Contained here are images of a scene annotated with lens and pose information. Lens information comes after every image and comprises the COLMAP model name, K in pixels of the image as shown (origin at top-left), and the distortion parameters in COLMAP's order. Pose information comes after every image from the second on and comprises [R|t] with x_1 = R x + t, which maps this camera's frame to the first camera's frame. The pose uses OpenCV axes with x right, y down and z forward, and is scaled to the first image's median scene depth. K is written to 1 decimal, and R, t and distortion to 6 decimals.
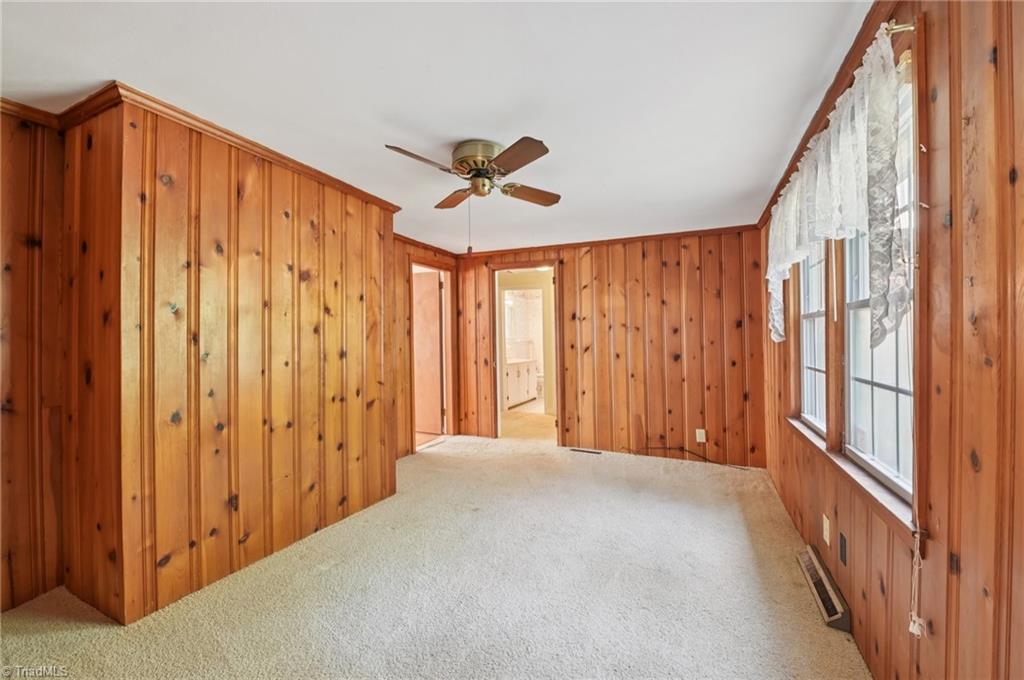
lens RADIAL K [[417.8, 0, 515.2], [0, 417.8, 331.4], [0, 0, 1]] dist [-0.001656, -0.006322]
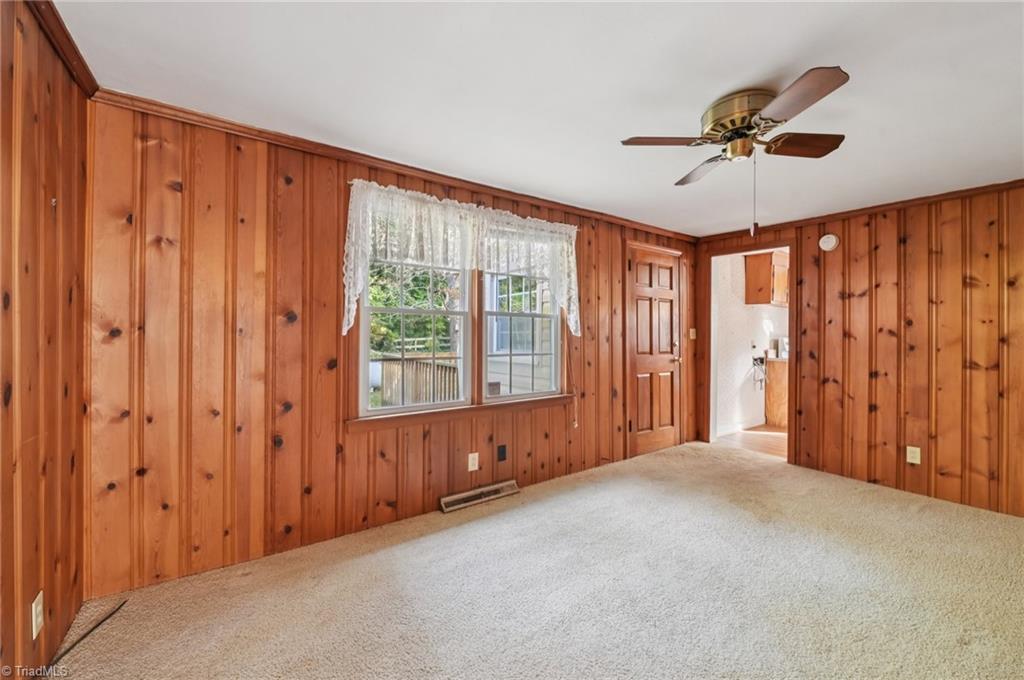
lens RADIAL K [[417.8, 0, 515.2], [0, 417.8, 331.4], [0, 0, 1]] dist [-0.001656, -0.006322]
pose [[-0.864911, 0.005164, 0.501898, -0.097090], [-0.011518, 0.999480, -0.030132, 0.033669], [-0.501793, -0.031842, -0.864402, 1.621143]]
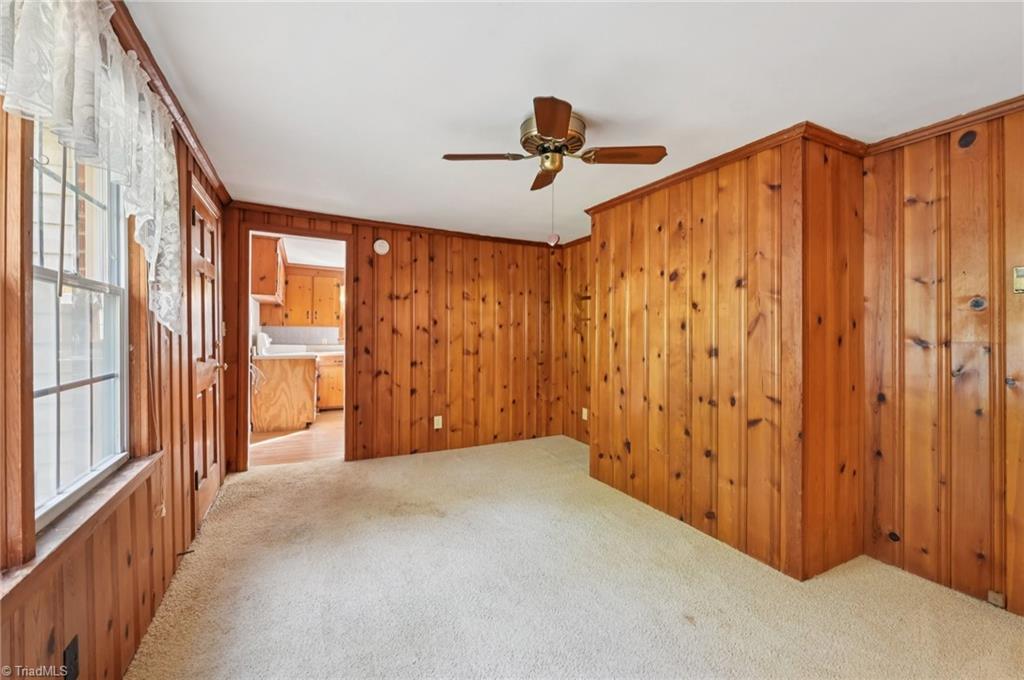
lens RADIAL K [[417.8, 0, 515.2], [0, 417.8, 331.4], [0, 0, 1]] dist [-0.001656, -0.006322]
pose [[-0.617348, 0.000439, -0.786690, 0.556928], [0.013054, 0.999868, -0.009686, 0.013309], [0.786582, -0.016249, -0.617272, 1.239878]]
